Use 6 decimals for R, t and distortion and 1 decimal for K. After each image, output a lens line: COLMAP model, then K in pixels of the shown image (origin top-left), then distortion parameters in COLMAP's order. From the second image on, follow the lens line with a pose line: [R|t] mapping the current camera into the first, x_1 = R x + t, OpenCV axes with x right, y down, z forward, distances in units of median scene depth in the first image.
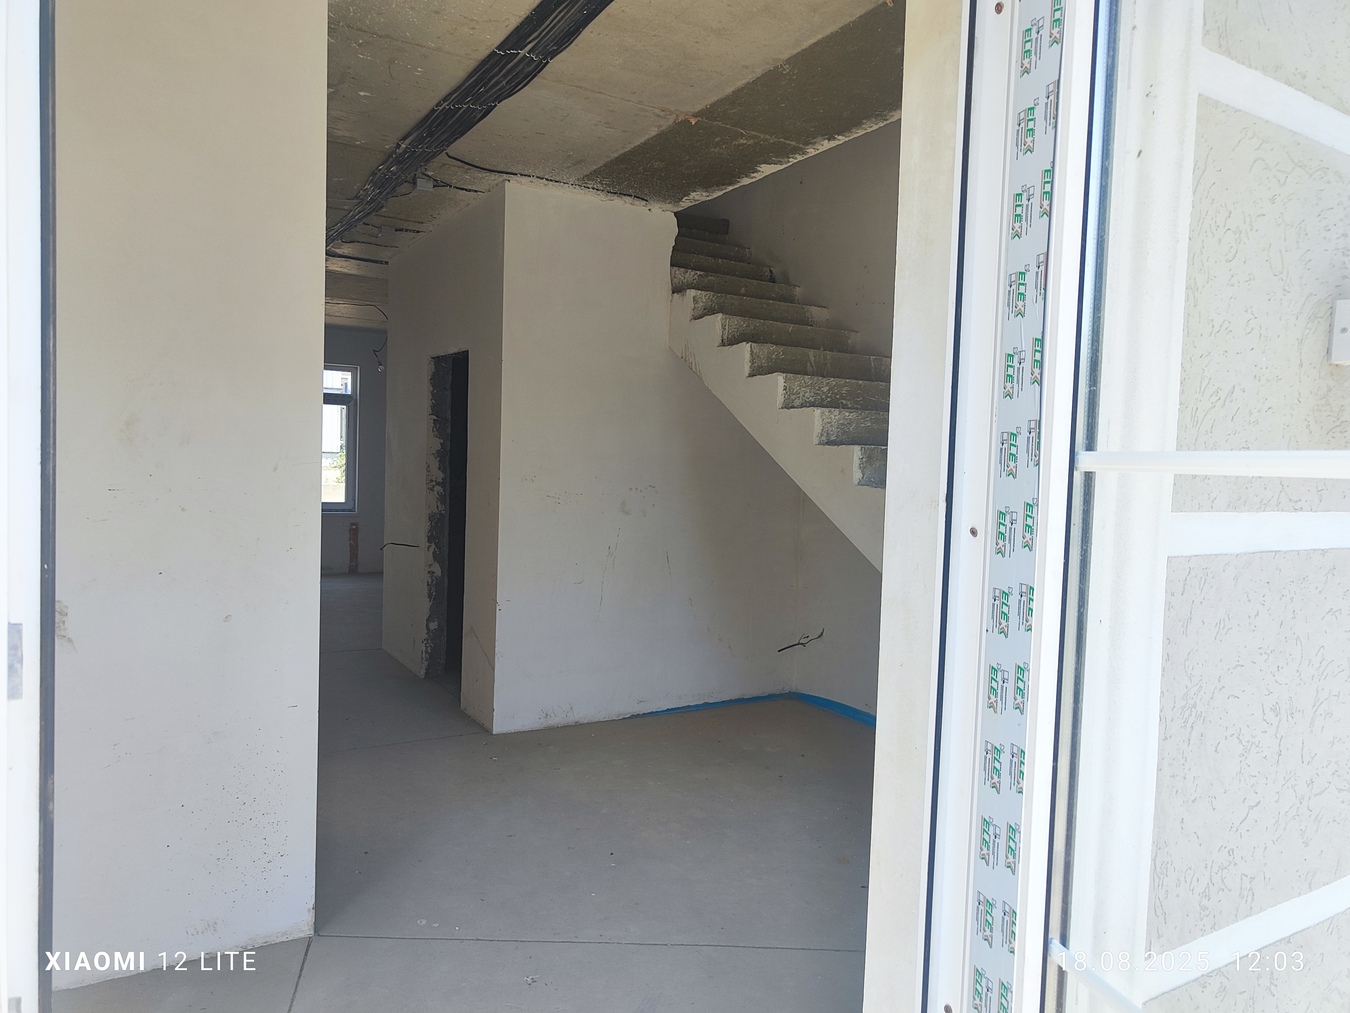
lens RADIAL K [[908.0, 0, 677.2], [0, 908.0, 509.5], [0, 0, 1]] dist [-0.005660, -0.001069]
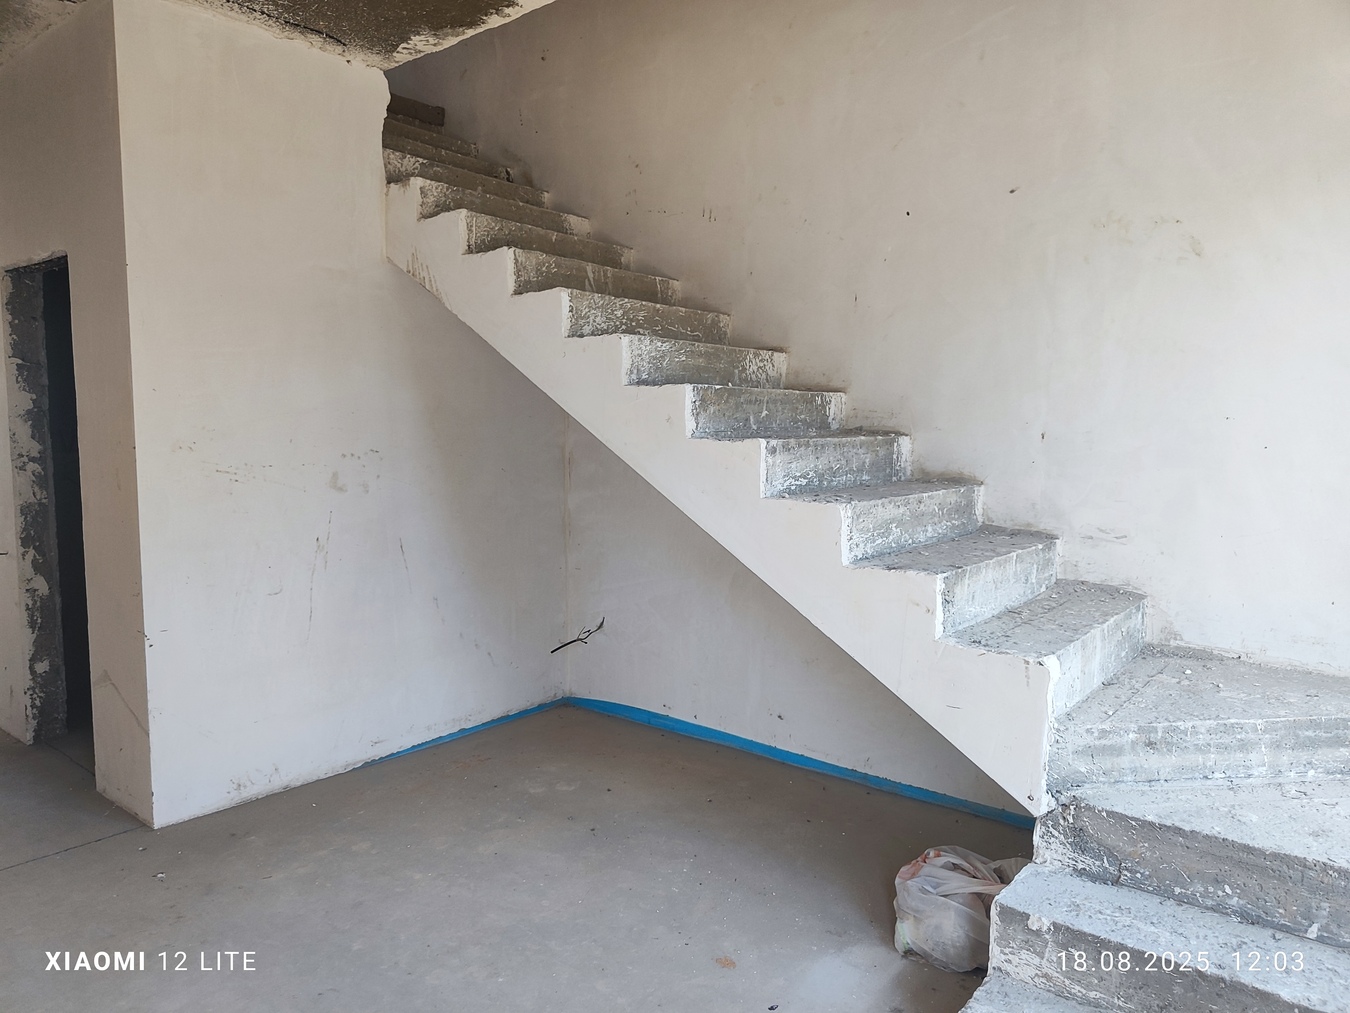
lens RADIAL K [[908.0, 0, 677.2], [0, 908.0, 509.5], [0, 0, 1]] dist [-0.005660, -0.001069]
pose [[0.939665, -0.059981, 0.336798, -0.048949], [0.044647, 0.997591, 0.053097, -0.006600], [-0.339171, -0.034856, 0.940079, 0.237974]]
